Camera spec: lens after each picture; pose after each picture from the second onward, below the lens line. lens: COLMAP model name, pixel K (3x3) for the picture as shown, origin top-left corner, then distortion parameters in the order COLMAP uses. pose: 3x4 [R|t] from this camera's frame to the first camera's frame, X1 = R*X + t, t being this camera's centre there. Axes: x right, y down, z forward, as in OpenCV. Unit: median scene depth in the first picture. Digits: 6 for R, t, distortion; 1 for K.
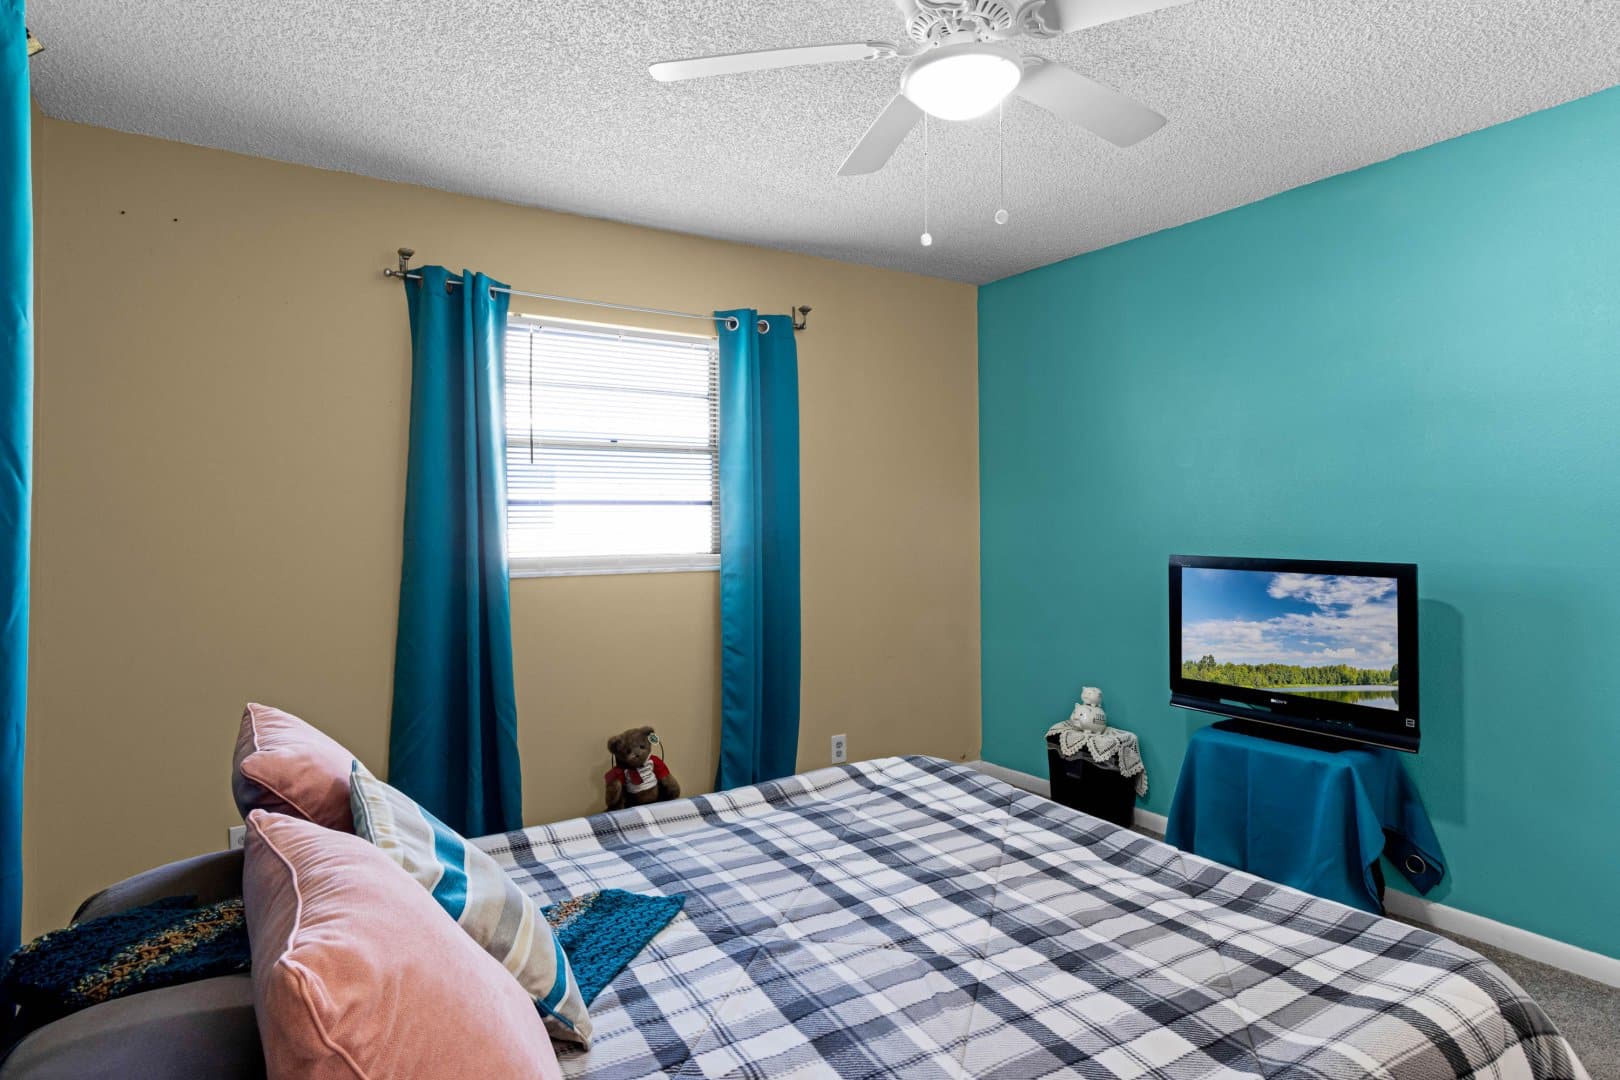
lens RADIAL K [[868.7, 0, 811.4], [0, 868.7, 529.2], [0, 0, 1]] dist [0.000251, 0.001201]
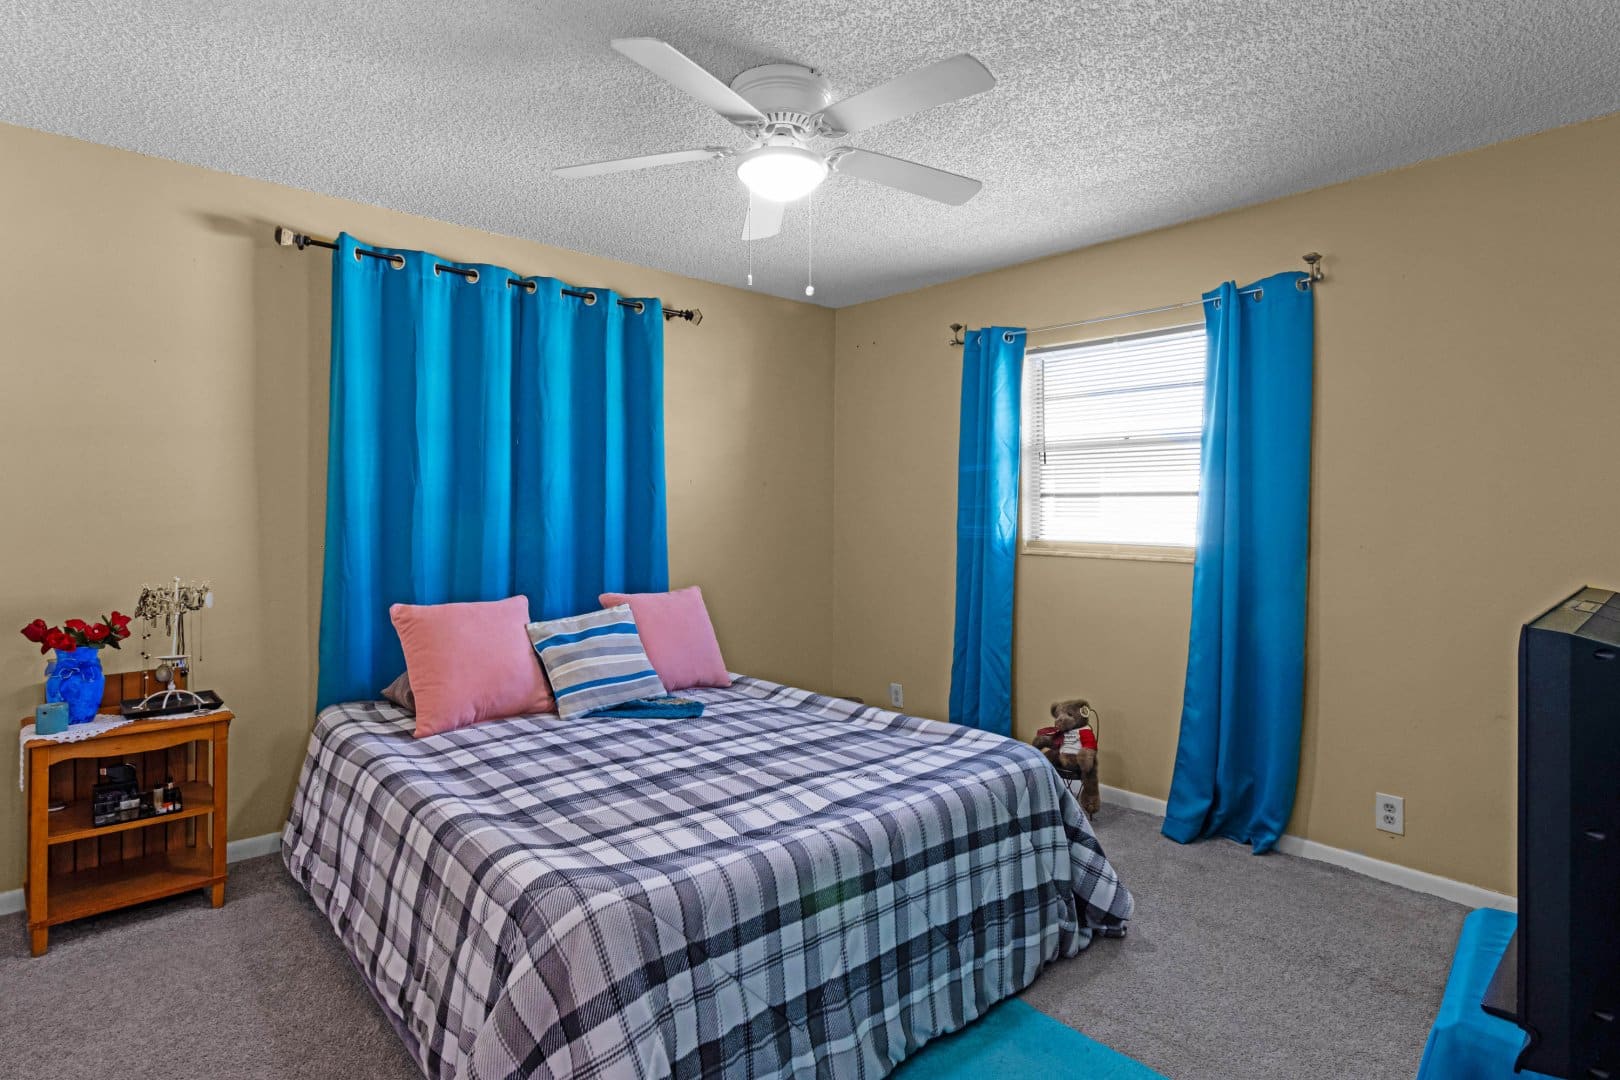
lens RADIAL K [[810.1, 0, 812.5], [0, 810.1, 531.4], [0, 0, 1]] dist [-0.002553, -0.000258]
pose [[0.198132, 0.035985, -0.979515, 0.711182], [-0.019513, 0.999273, 0.032764, -0.009016], [0.979981, 0.012622, 0.198690, 0.412916]]
